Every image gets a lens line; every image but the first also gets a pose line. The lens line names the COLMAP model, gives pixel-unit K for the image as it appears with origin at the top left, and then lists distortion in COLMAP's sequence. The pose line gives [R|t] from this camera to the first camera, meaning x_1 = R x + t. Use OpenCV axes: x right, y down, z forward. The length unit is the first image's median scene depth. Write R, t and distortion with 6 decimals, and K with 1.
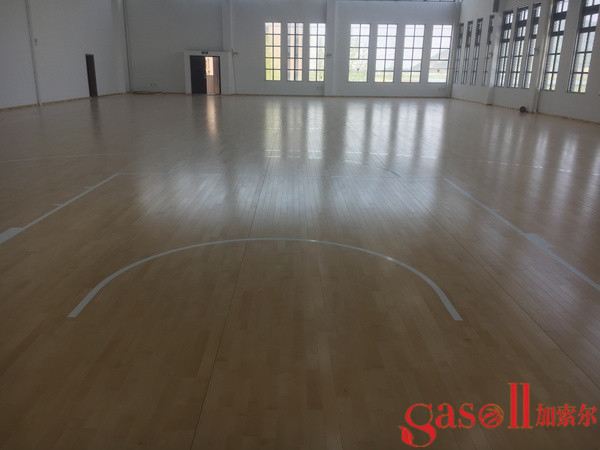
lens RADIAL K [[501.5, 0, 300.0], [0, 501.5, 225.0], [0, 0, 1]] dist [0.088929, -0.123751]
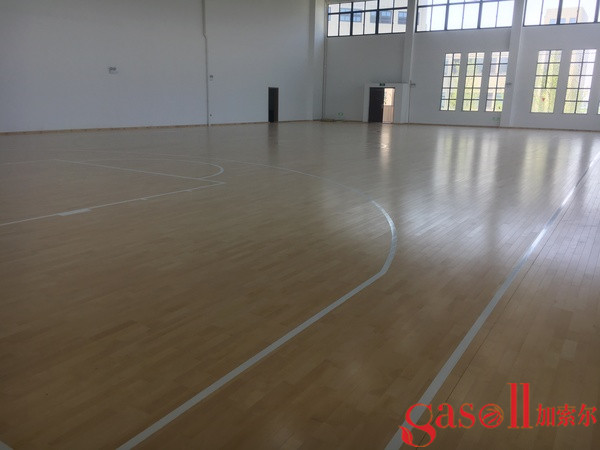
lens RADIAL K [[506.9, 0, 300.0], [0, 506.9, 225.0], [0, 0, 1]] dist [0.100285, -0.123821]
pose [[0.847521, 0.131830, -0.514129, 0.251766], [-0.163643, 0.986376, -0.016838, 0.000216], [0.504905, 0.098404, 0.857547, 0.012208]]
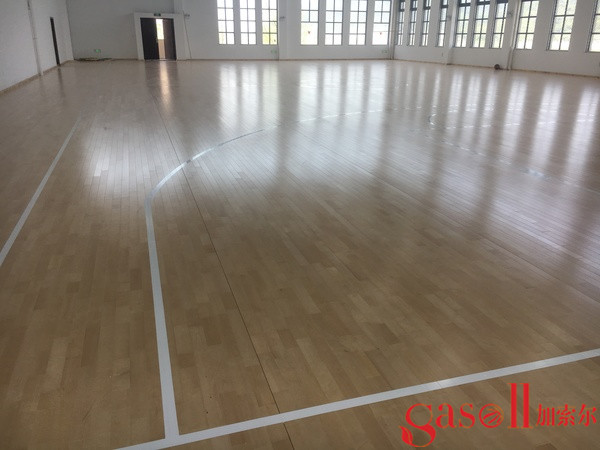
lens RADIAL K [[506.9, 0, 300.0], [0, 506.9, 225.0], [0, 0, 1]] dist [0.100285, -0.123821]
pose [[0.954186, -0.111274, 0.277754, -0.237078], [0.093630, 0.992699, 0.076045, -0.000059], [-0.284188, -0.046555, 0.957638, -0.011372]]
